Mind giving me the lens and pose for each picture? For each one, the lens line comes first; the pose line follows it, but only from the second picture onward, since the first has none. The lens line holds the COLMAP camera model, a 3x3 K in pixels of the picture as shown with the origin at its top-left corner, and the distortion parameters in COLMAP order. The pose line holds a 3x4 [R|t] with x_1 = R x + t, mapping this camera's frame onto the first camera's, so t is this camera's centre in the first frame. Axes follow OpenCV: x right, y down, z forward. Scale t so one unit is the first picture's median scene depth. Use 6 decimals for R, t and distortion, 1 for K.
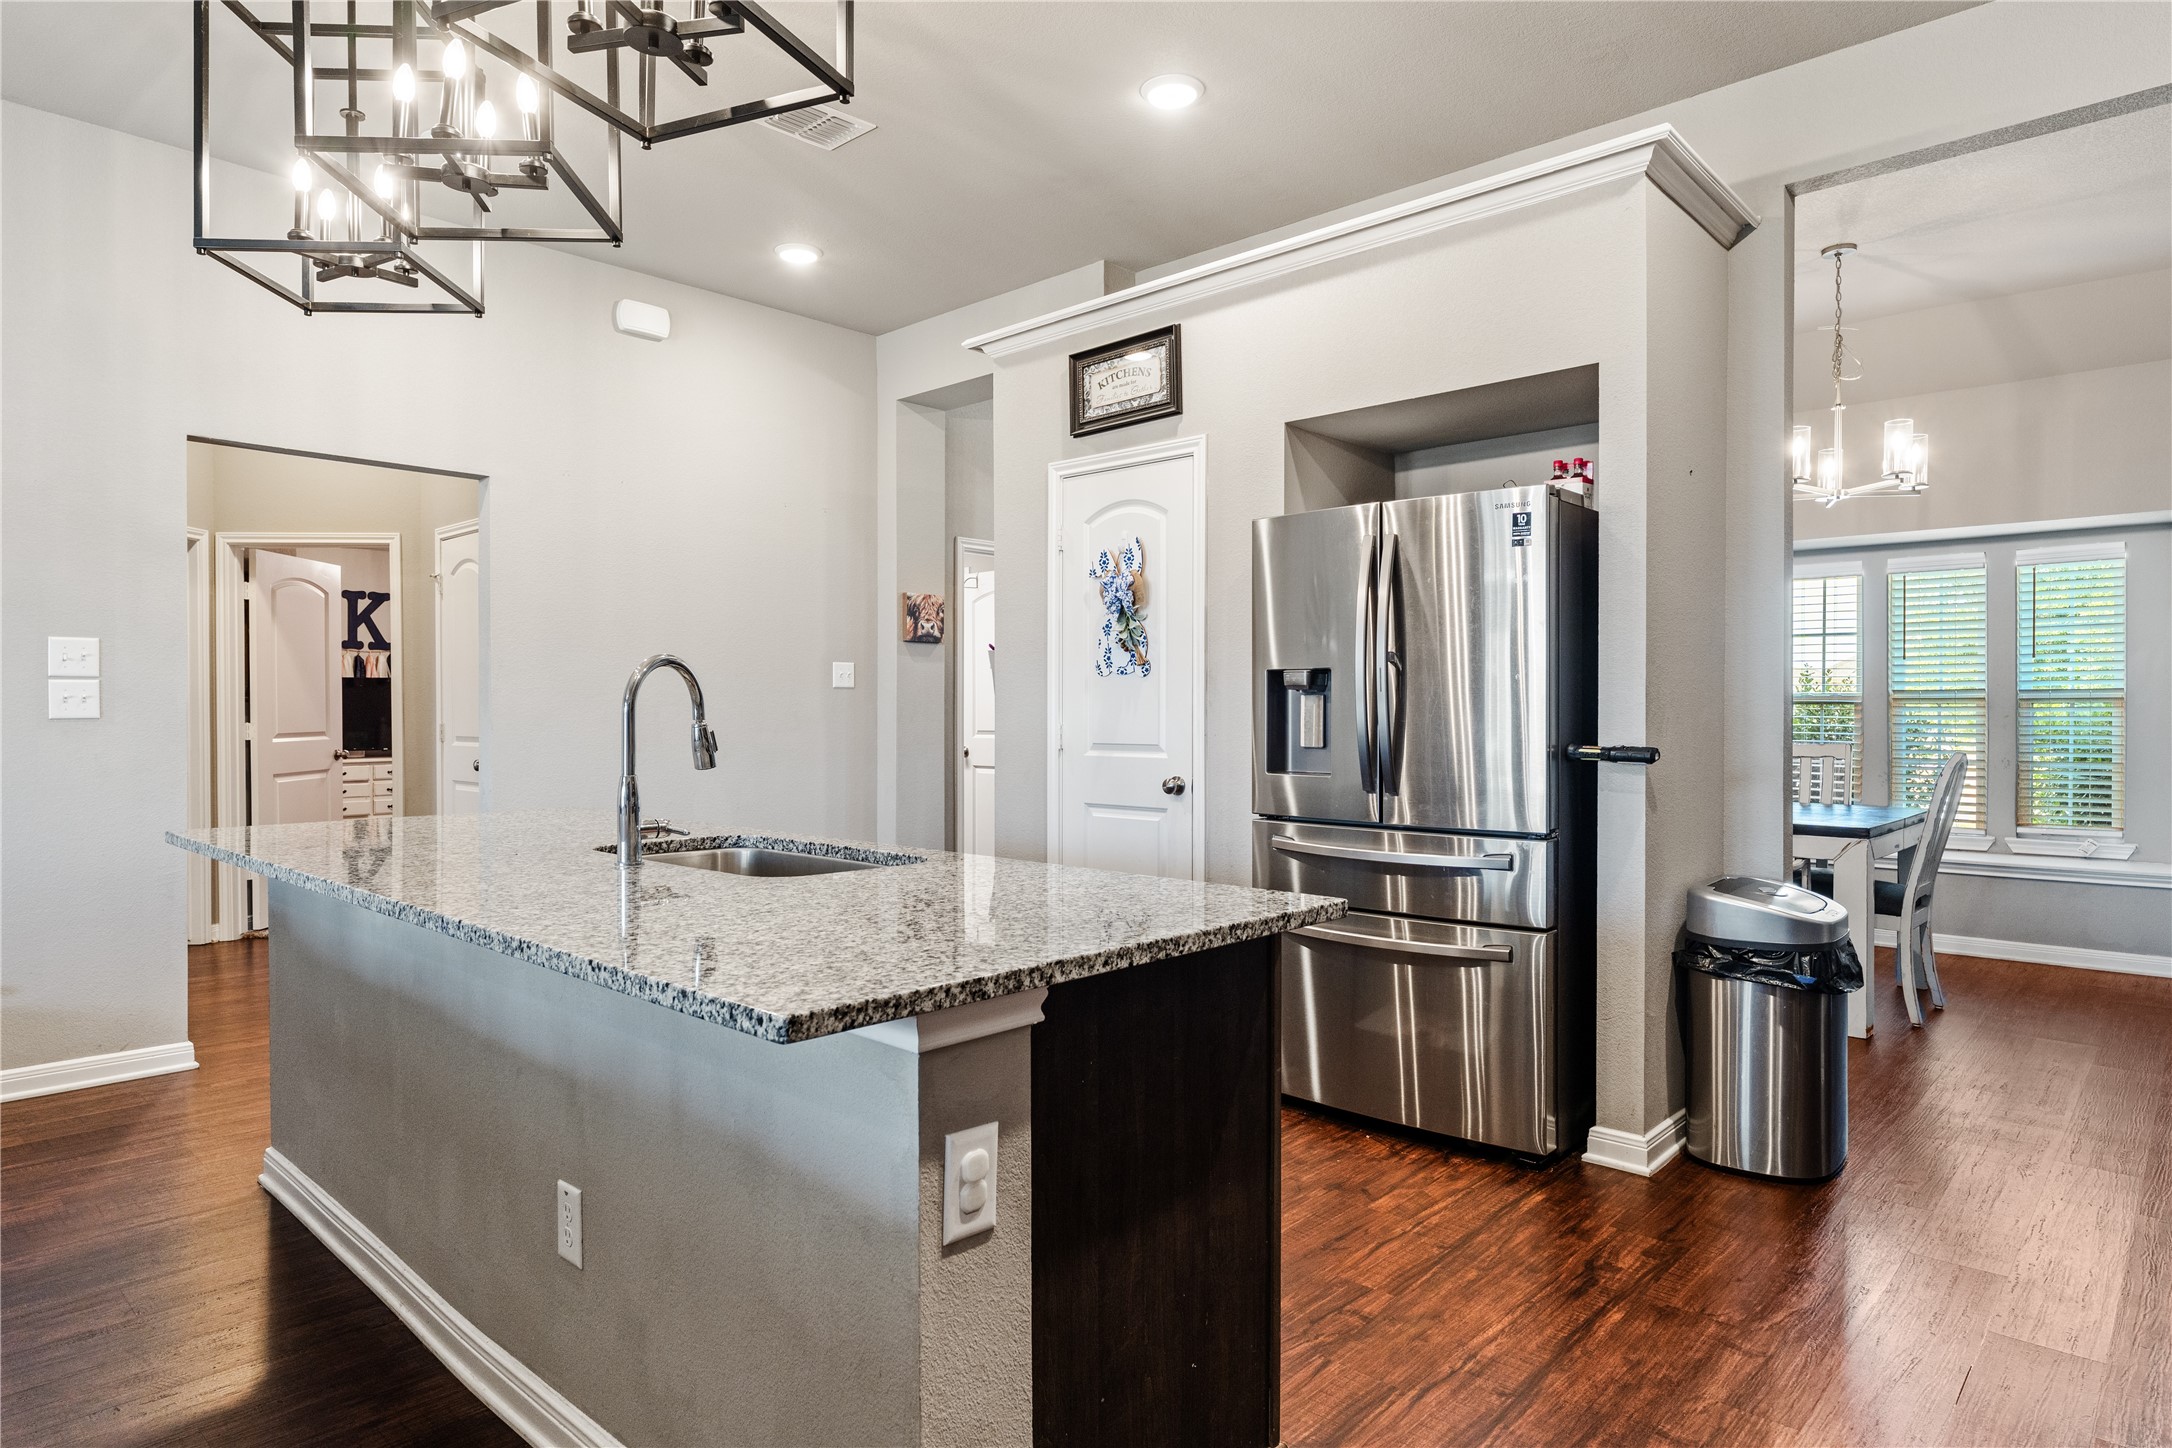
lens RADIAL K [[1234.7, 0, 1078.0], [0, 1234.7, 711.6], [0, 0, 1]] dist [0.004135, 0.003051]
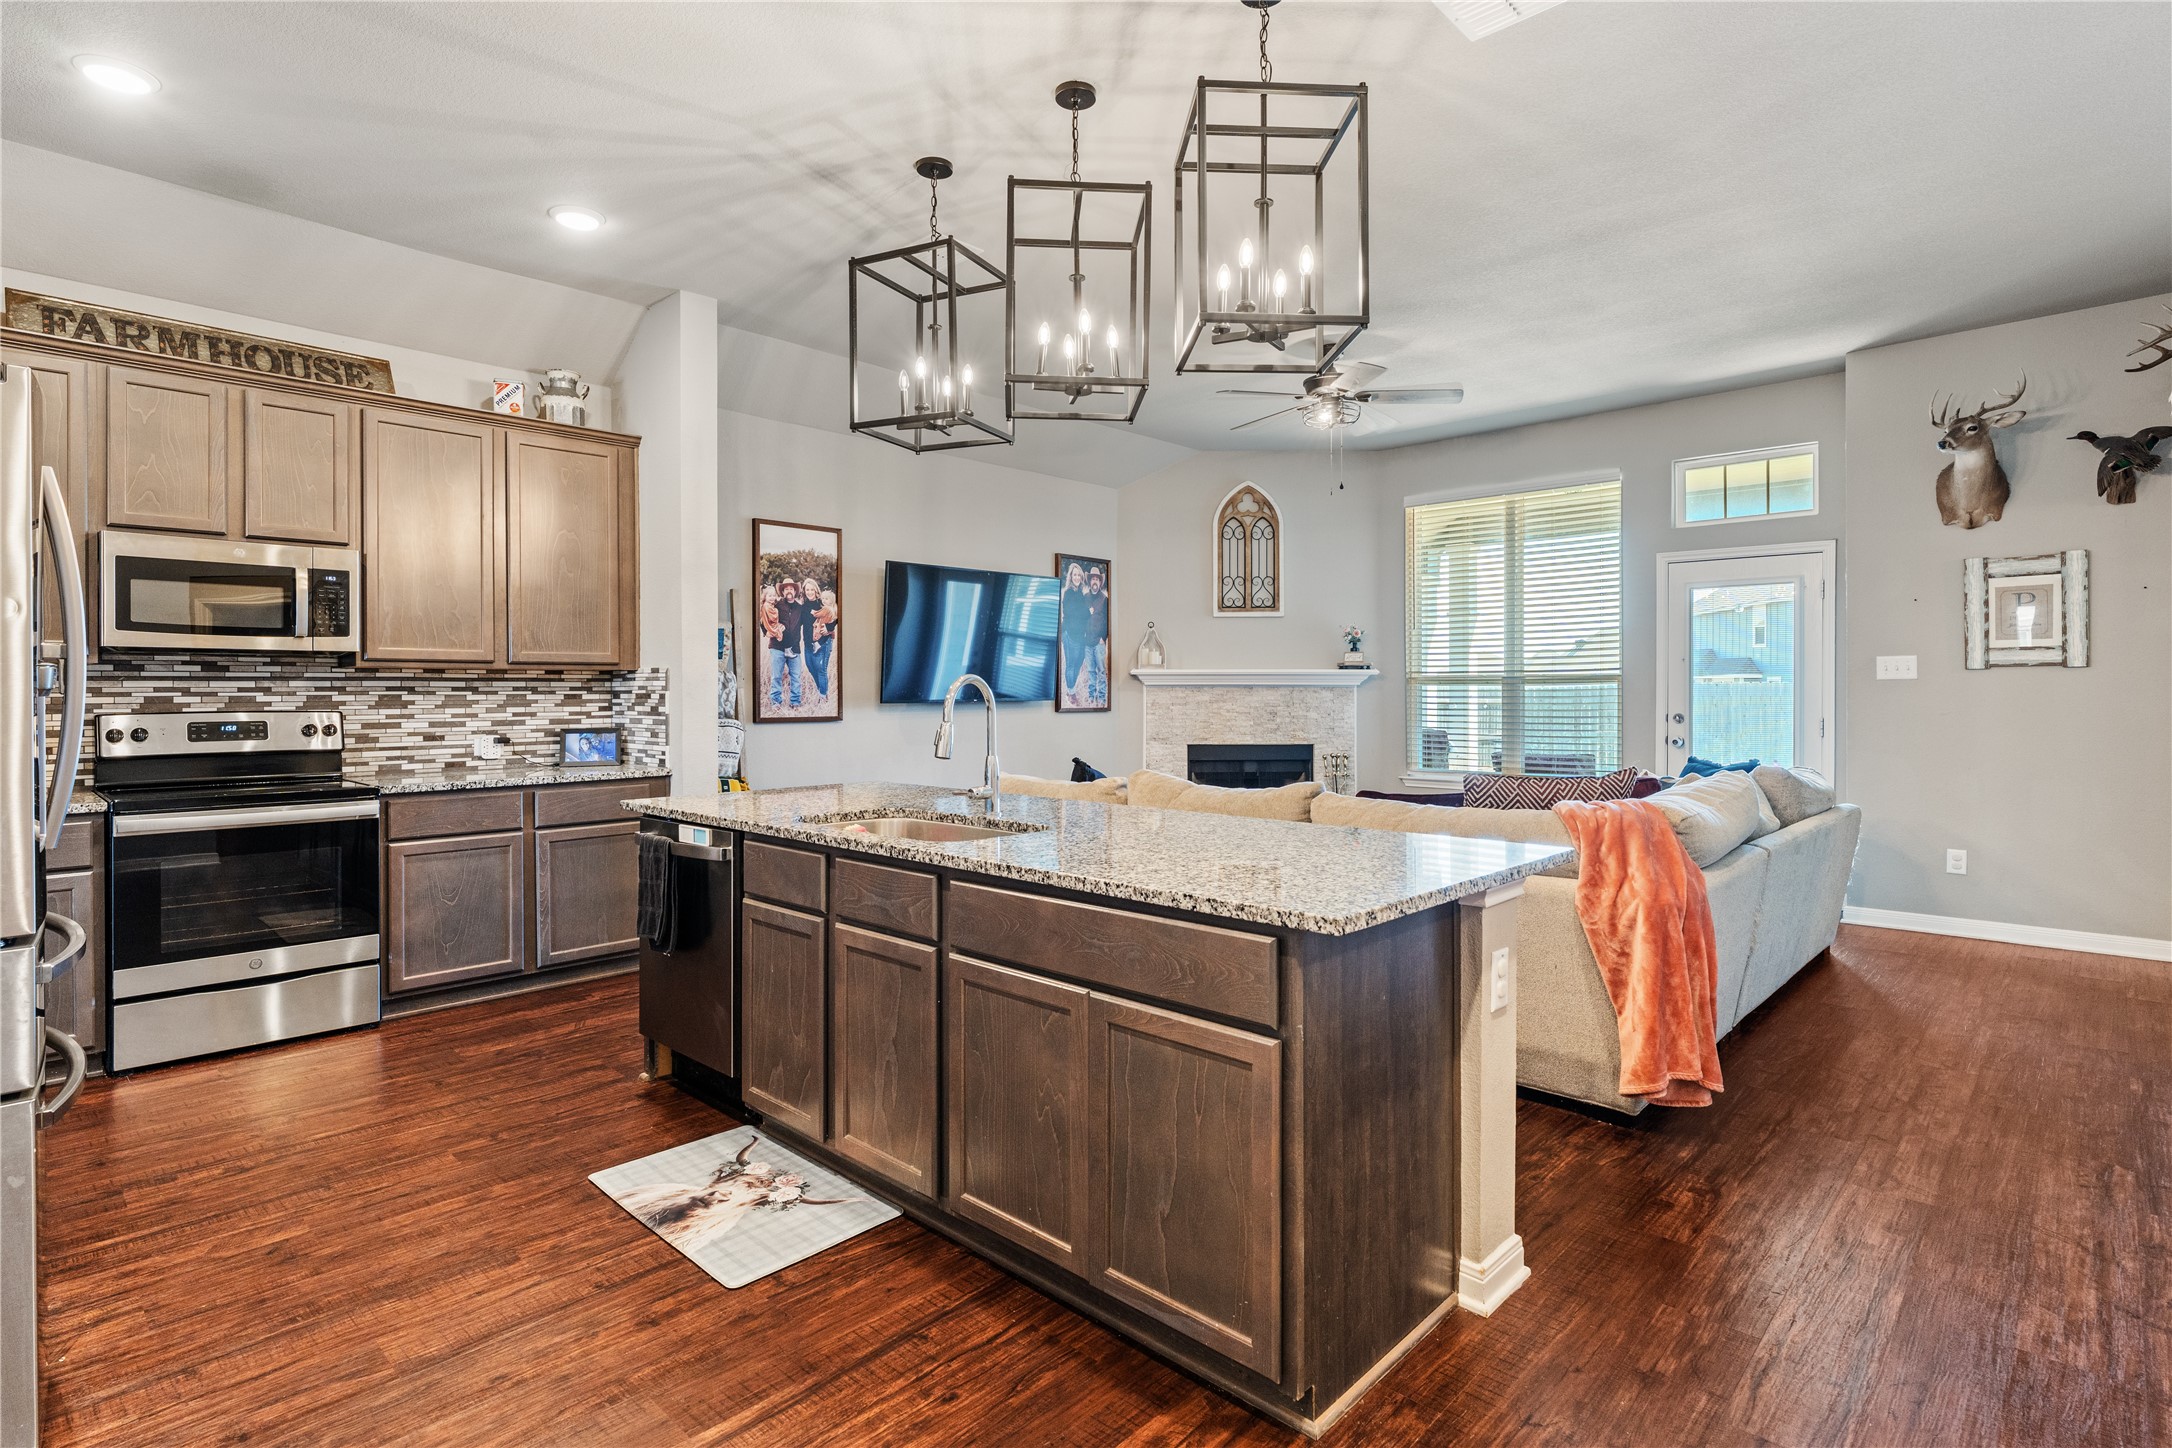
lens RADIAL K [[1047.6, 0, 1091.8], [0, 1047.6, 699.9], [0, 0, 1]] dist [-0.005863, -0.001683]
pose [[-0.999989, 0.003597, -0.003112, -0.220230], [0.003565, 0.999943, 0.010061, -0.013888], [0.003148, 0.010050, -0.999945, 1.046955]]
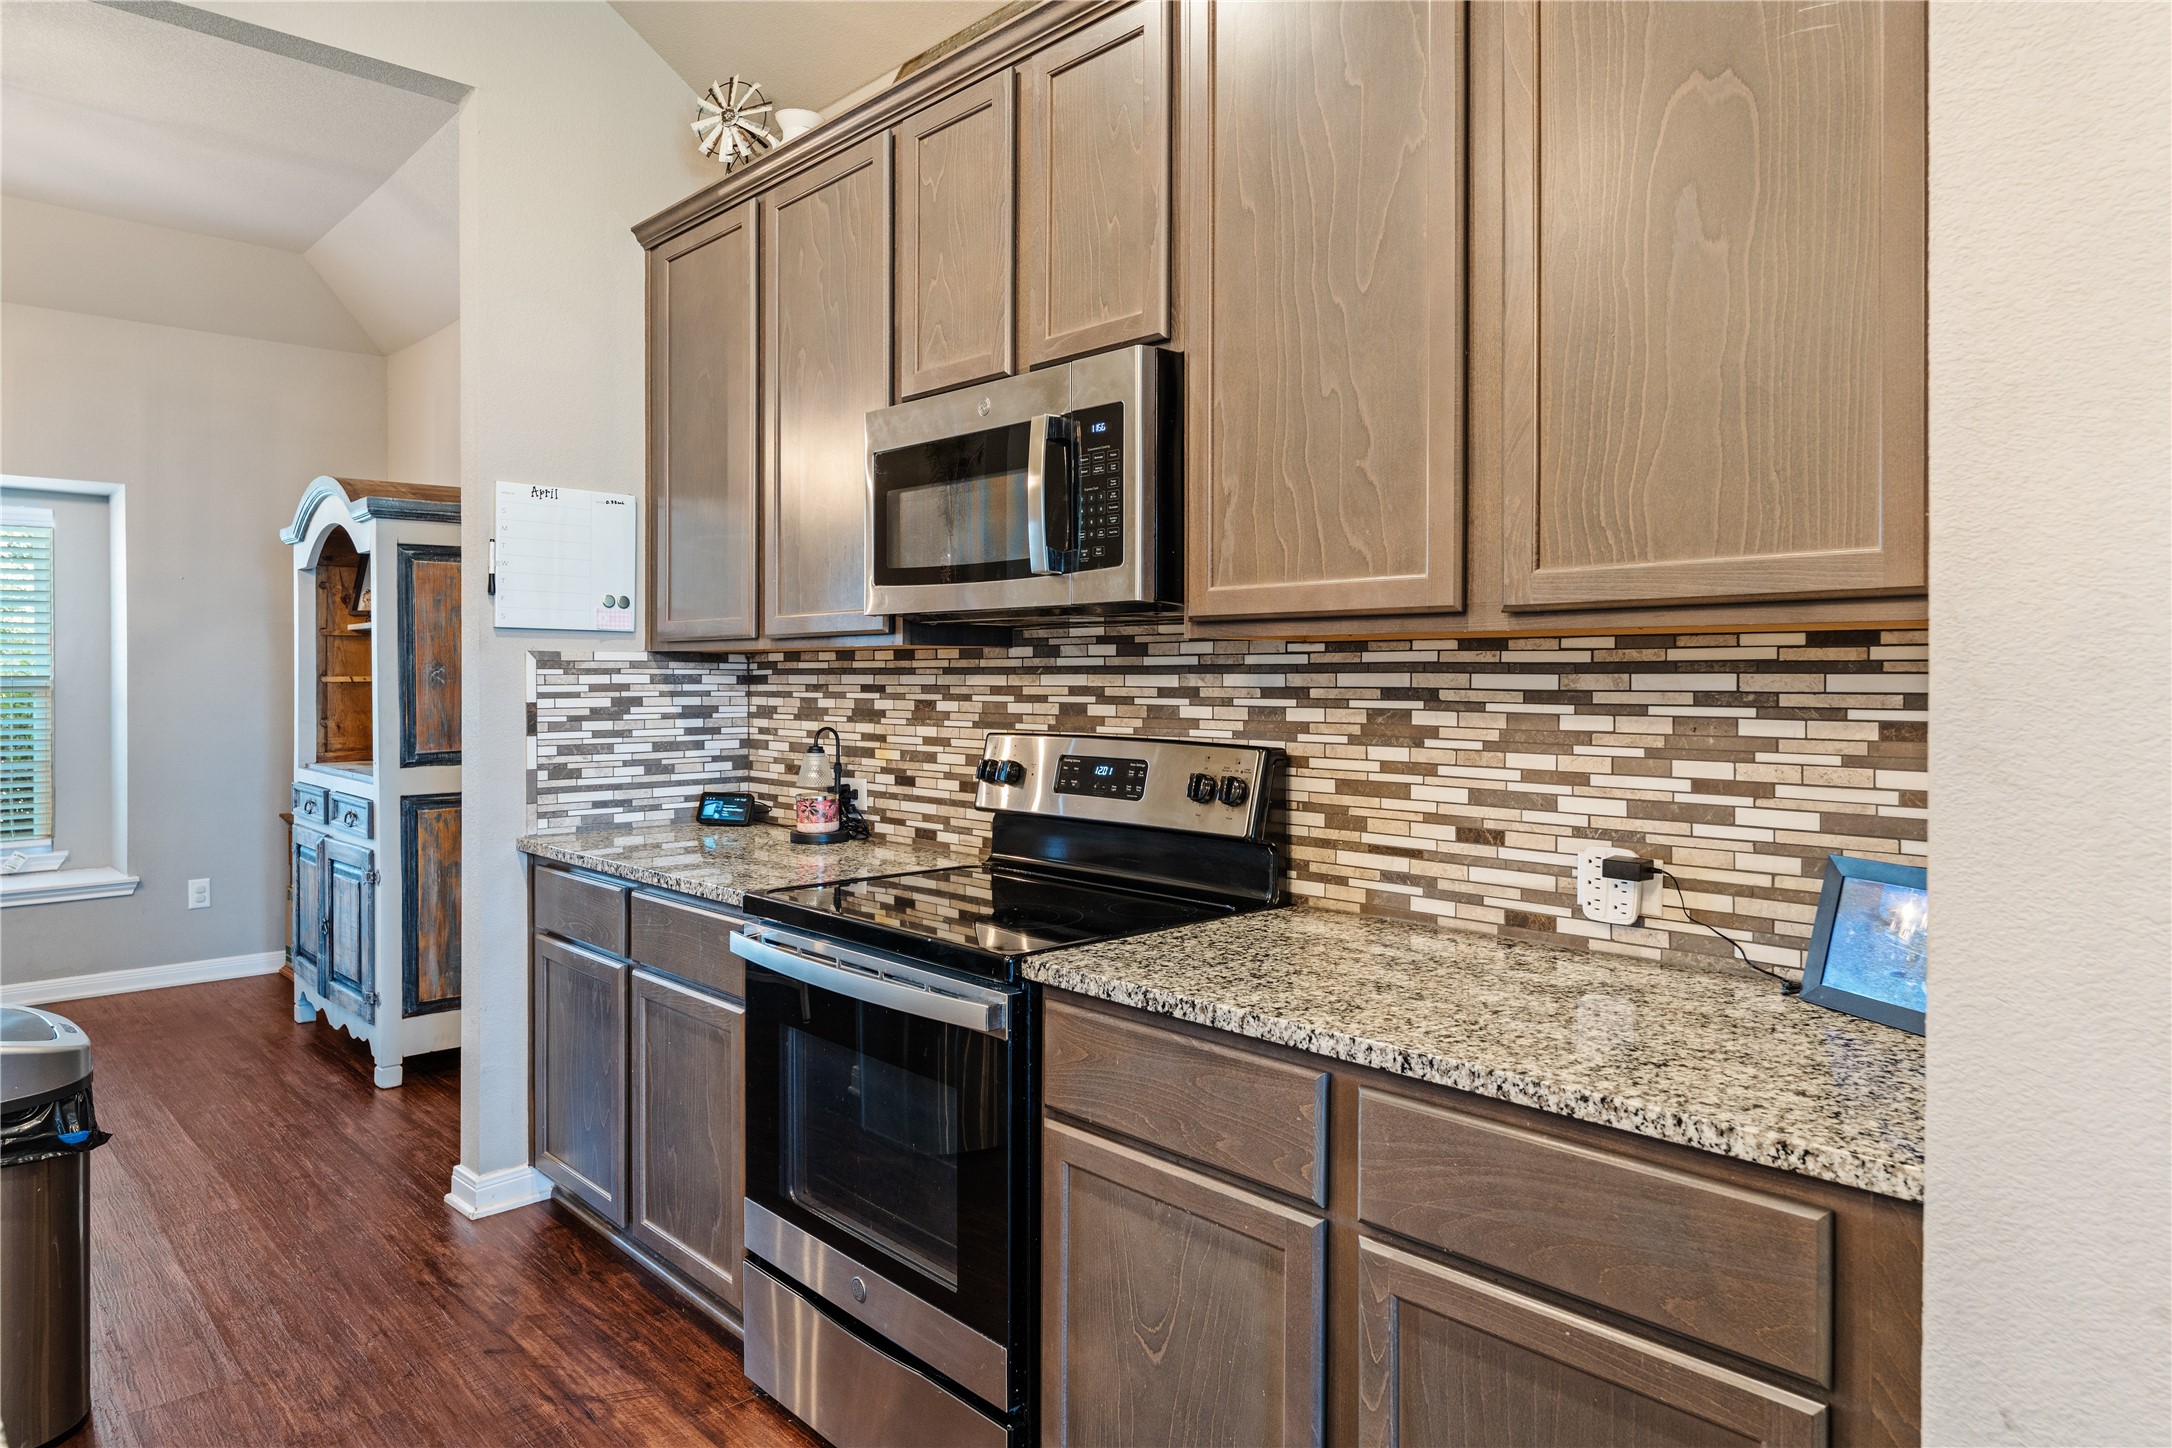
lens RADIAL K [[1330.5, 0, 1088.6], [0, 1330.5, 678.8], [0, 0, 1]] dist [-0.001870, -0.002627]
pose [[0.063969, -0.003552, 0.997946, -0.062921], [0.000837, 0.999994, 0.003505, -0.022781], [-0.997952, 0.000611, 0.063972, 0.235630]]
